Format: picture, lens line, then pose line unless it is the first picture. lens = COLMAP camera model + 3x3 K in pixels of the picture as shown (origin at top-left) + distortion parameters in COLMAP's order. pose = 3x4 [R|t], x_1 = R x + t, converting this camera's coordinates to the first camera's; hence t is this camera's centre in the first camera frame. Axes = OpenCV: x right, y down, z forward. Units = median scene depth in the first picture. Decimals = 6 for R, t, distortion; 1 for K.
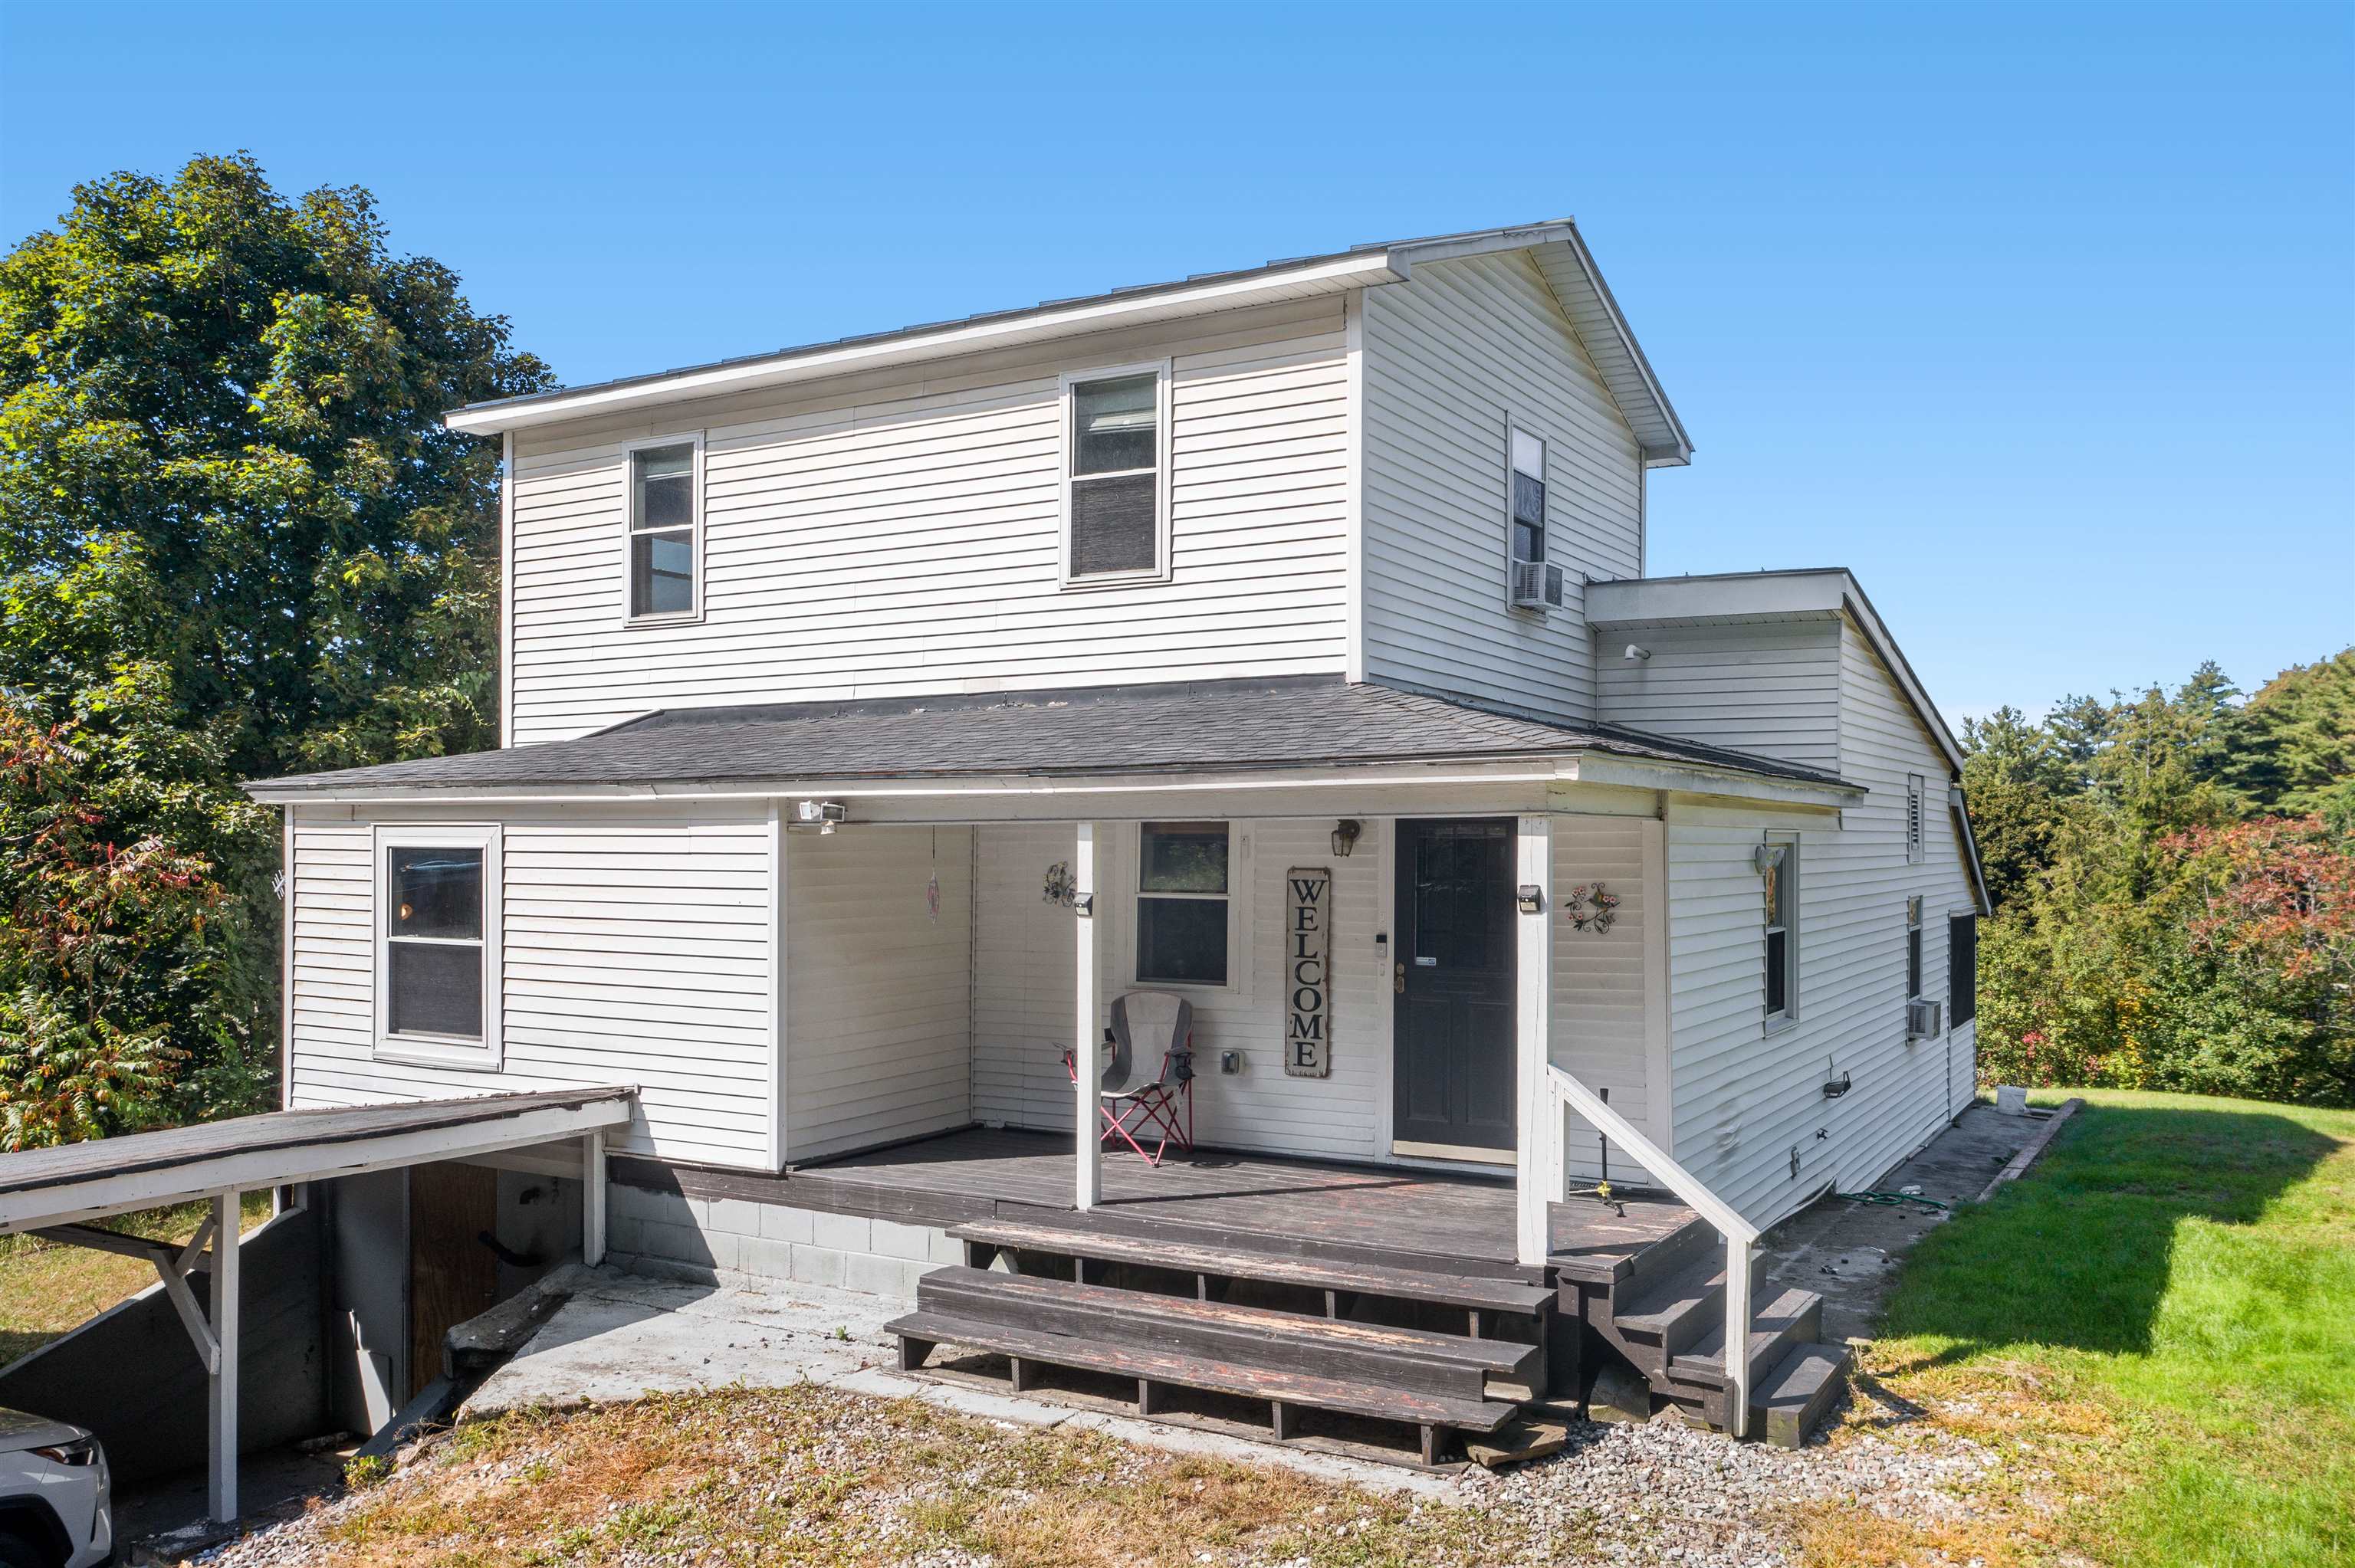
lens RADIAL K [[1880.0, 0, 1178.0], [0, 1880.0, 788.7], [0, 0, 1]] dist [-0.011026, 0.003976]
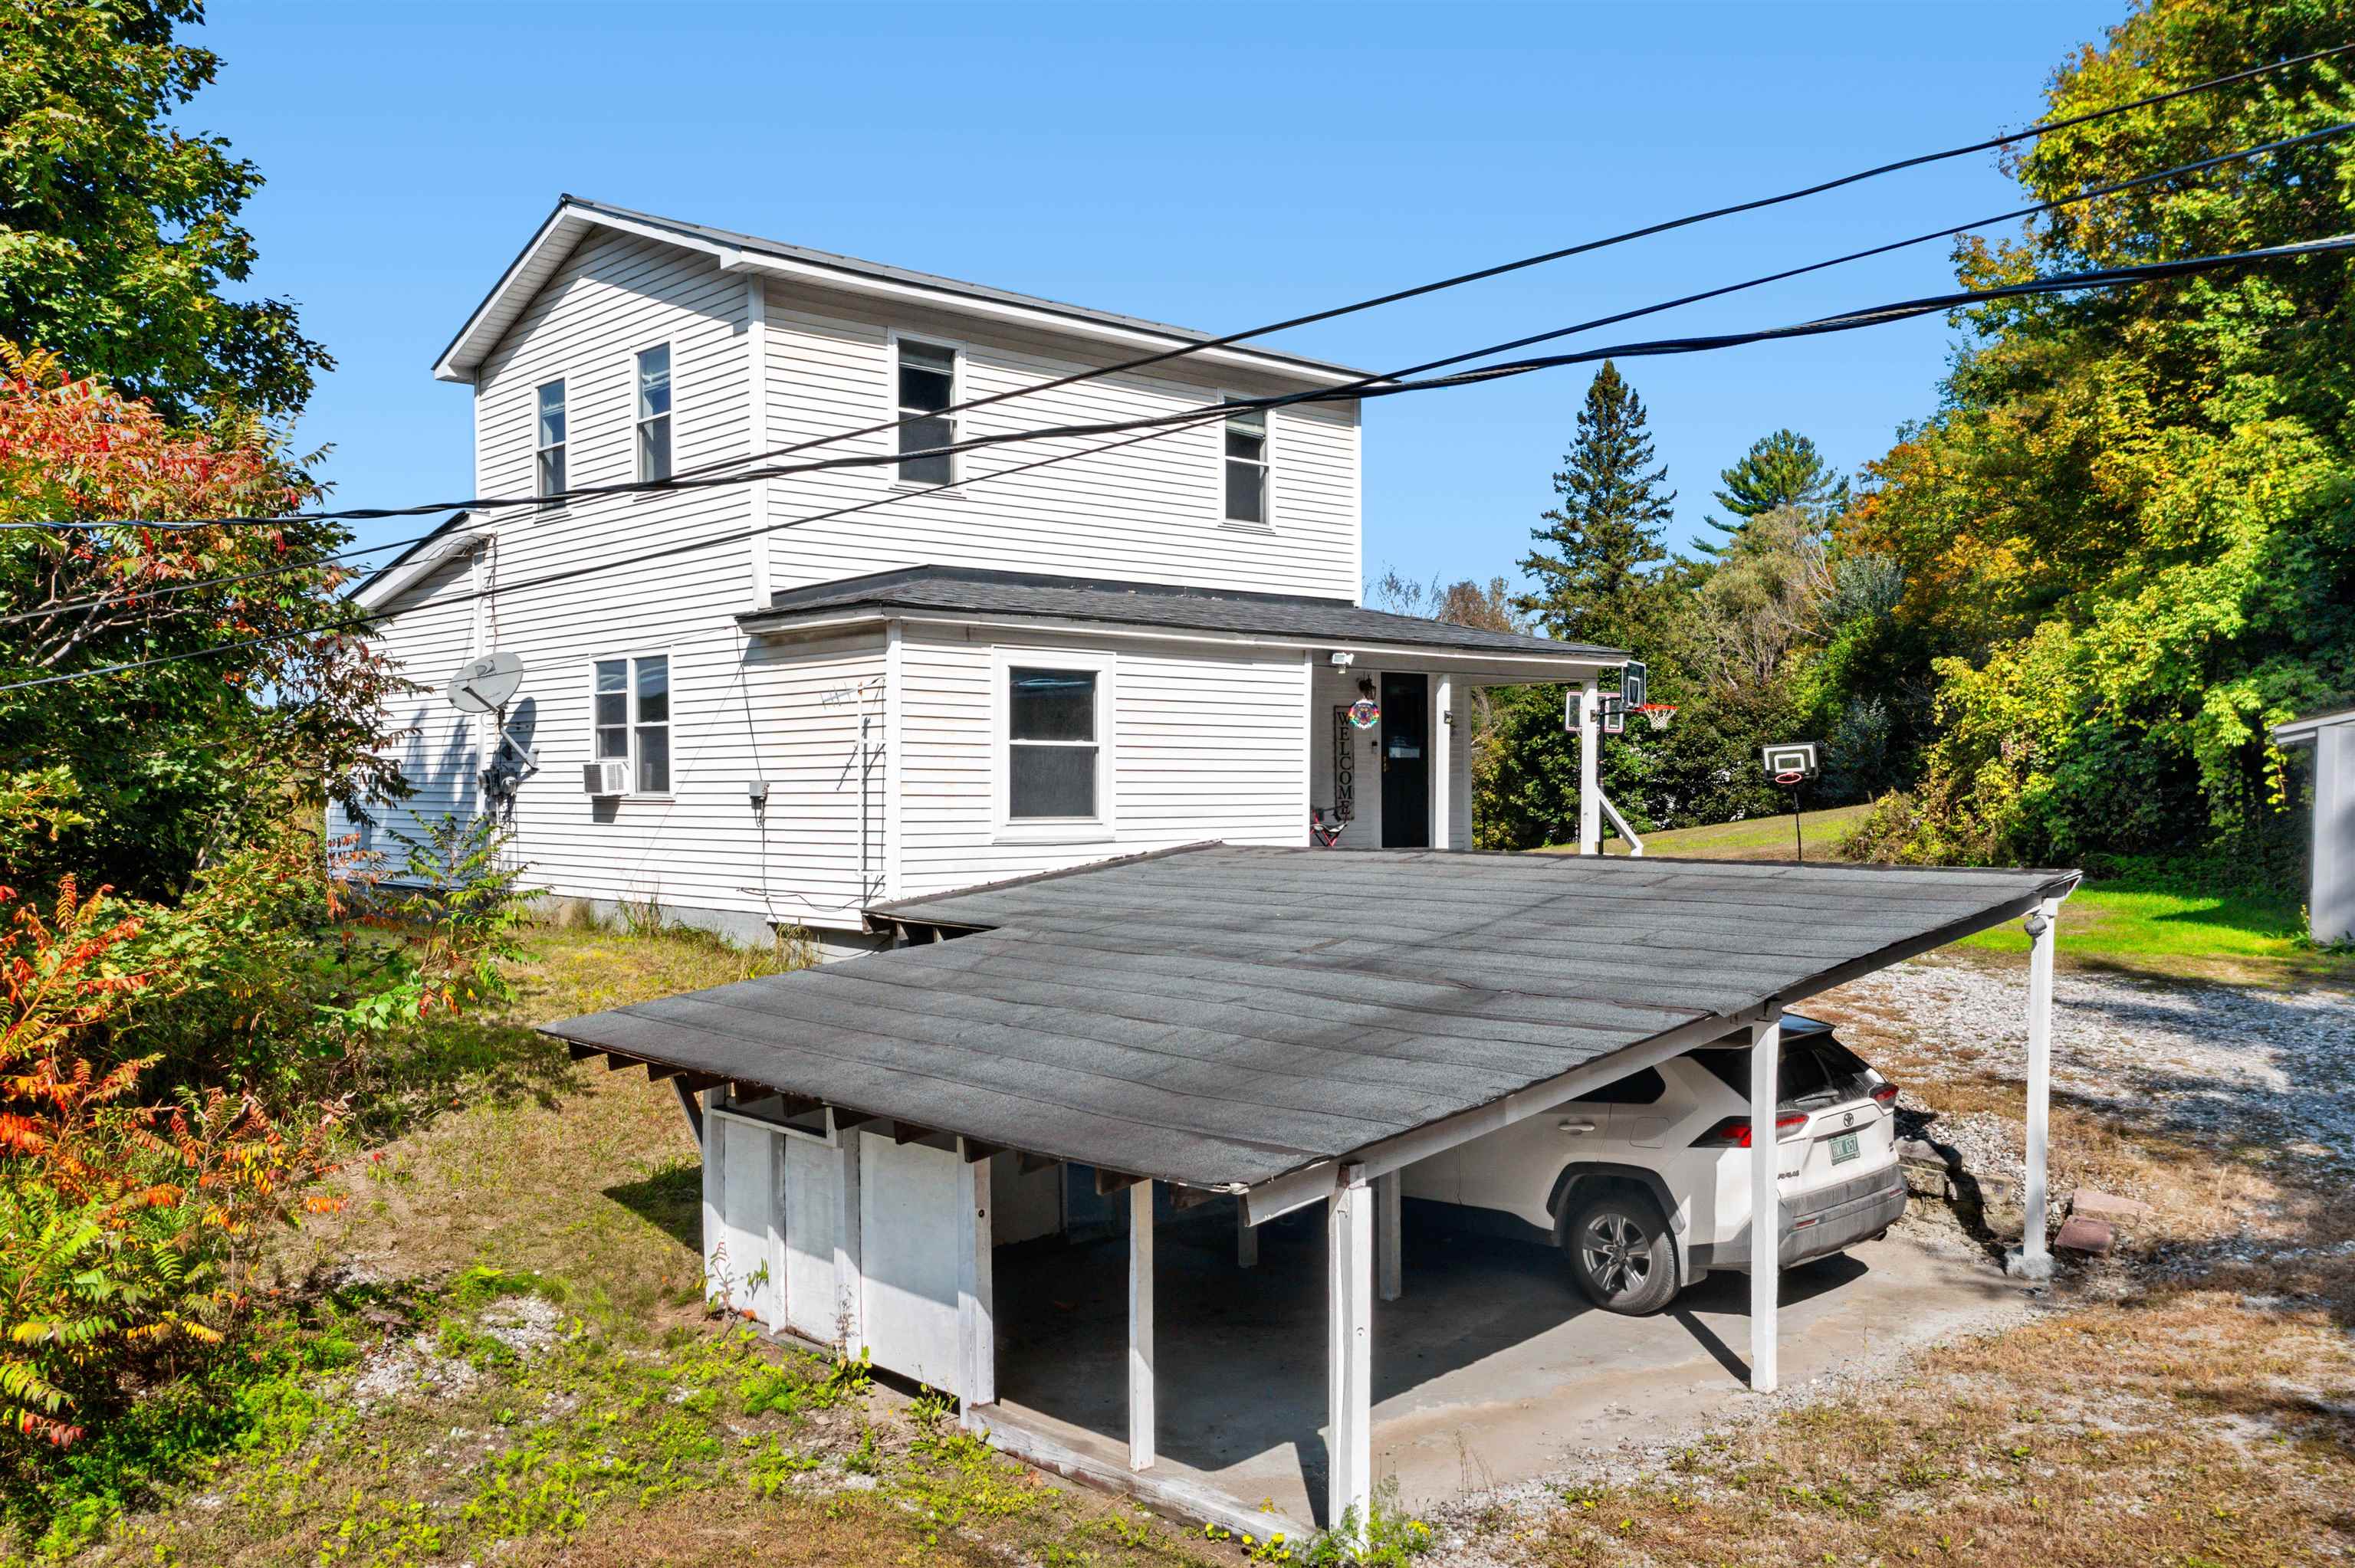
lens RADIAL K [[1880.0, 0, 1178.1], [0, 1880.0, 786.4], [0, 0, 1]] dist [-0.011026, 0.003976]
pose [[0.302166, -0.005742, 0.953238, -1.588850], [-0.026446, 0.999546, 0.014404, 0.091119], [-0.952888, -0.029562, 0.301877, 0.551236]]
